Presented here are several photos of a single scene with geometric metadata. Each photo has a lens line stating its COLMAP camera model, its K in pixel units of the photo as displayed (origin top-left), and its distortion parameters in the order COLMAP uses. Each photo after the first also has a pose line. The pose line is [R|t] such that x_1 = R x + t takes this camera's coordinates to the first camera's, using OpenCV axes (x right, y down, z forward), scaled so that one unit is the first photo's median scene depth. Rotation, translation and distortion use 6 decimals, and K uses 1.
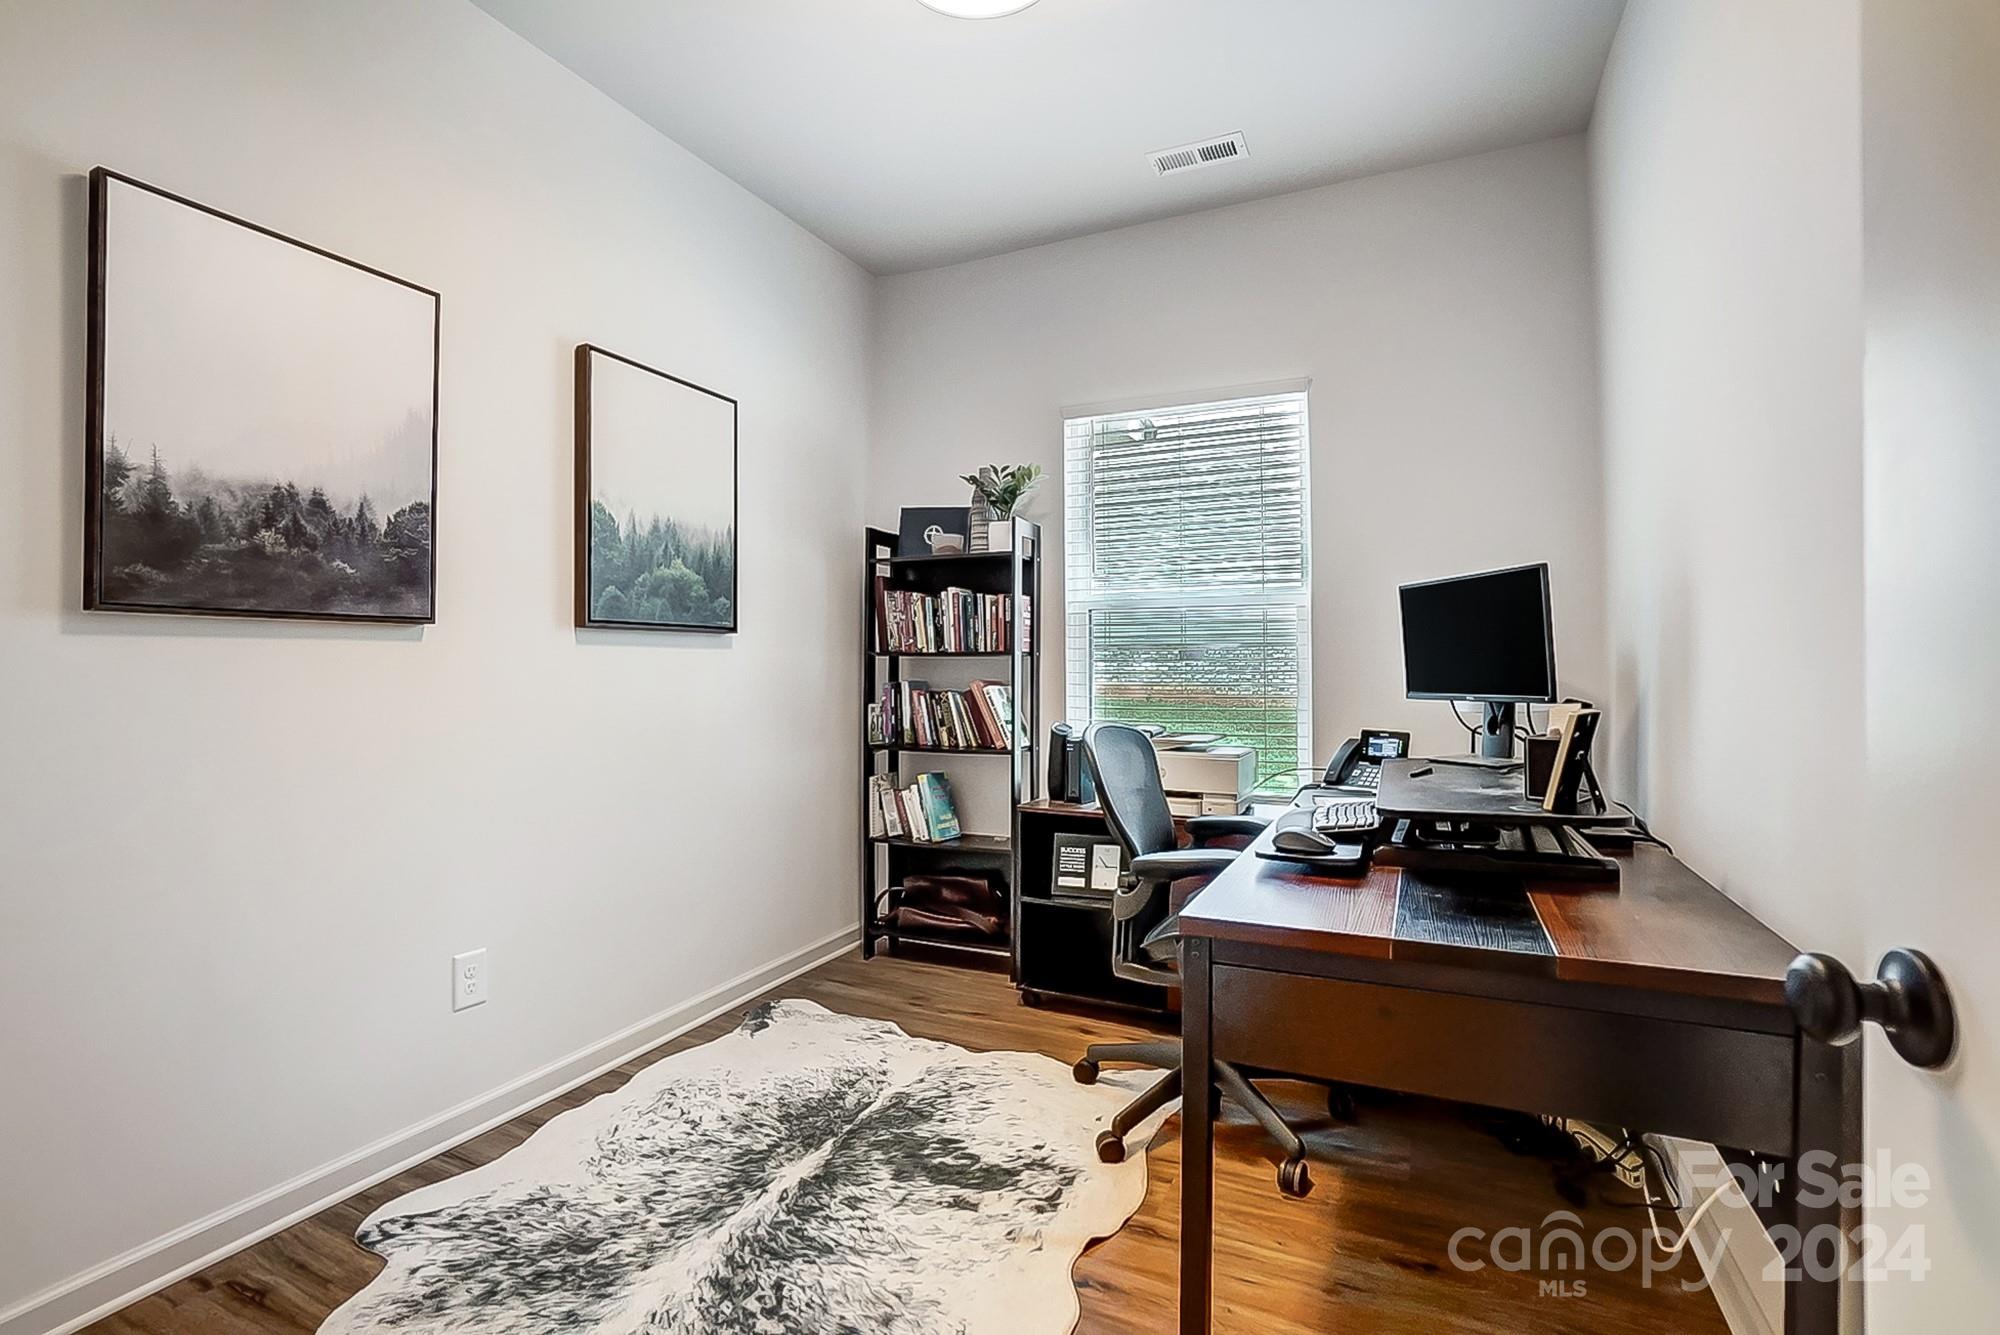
lens RADIAL K [[893.0, 0, 983.8], [0, 893.0, 665.0], [0, 0, 1]] dist [-0.066040, 0.024510]
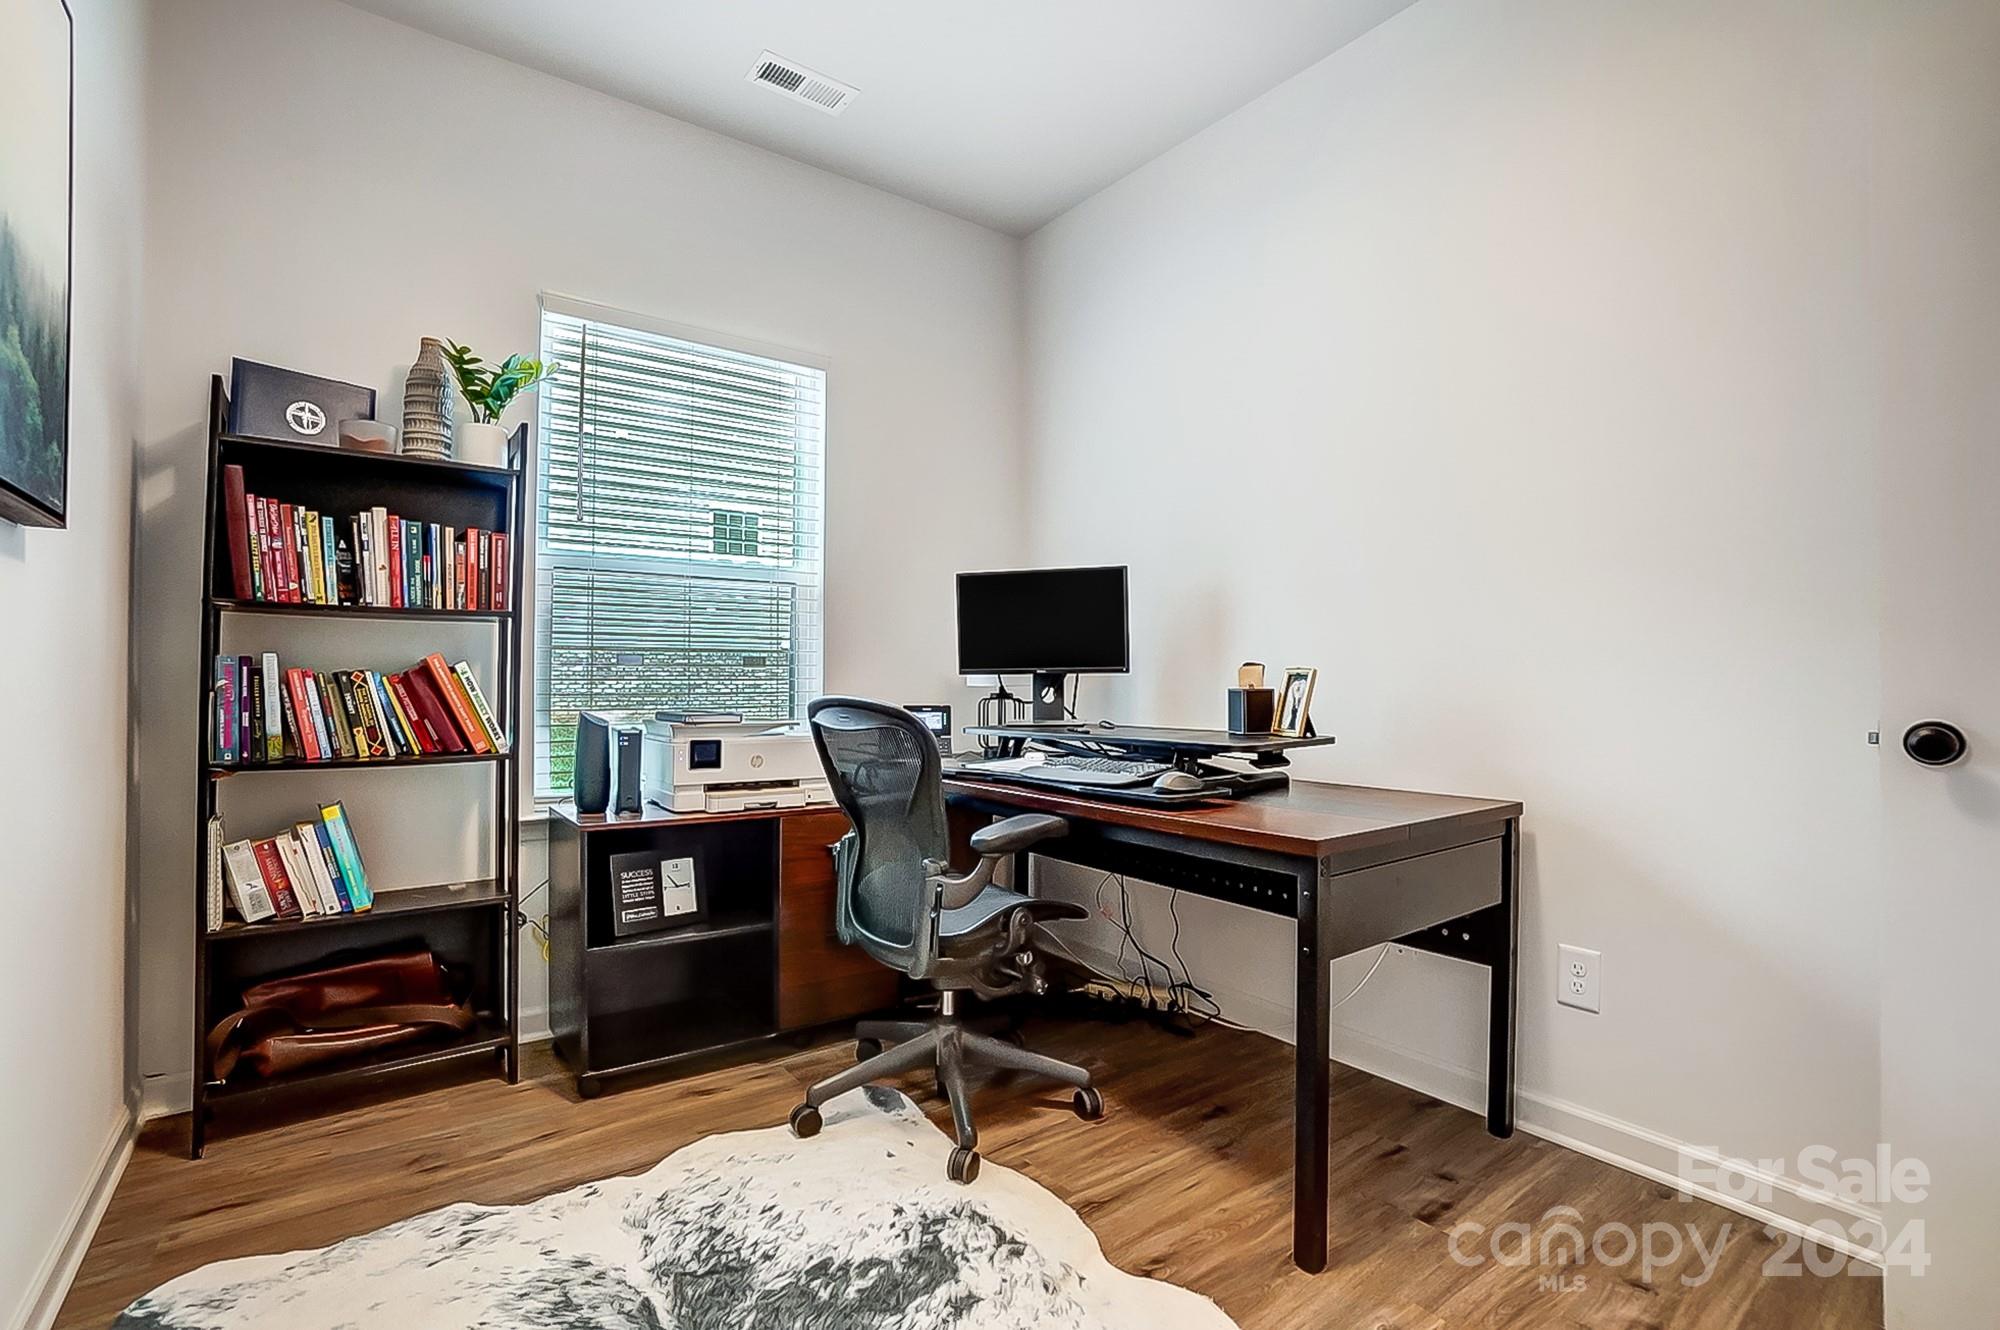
lens RADIAL K [[884.2, 0, 992.4], [0, 884.2, 663.6], [0, 0, 1]] dist [-0.070304, 0.025814]
pose [[0.480345, 0.015308, 0.876946, -0.372528], [-0.006937, 0.999883, -0.013654, 0.031128], [-0.877052, 0.000475, 0.480395, 0.330058]]
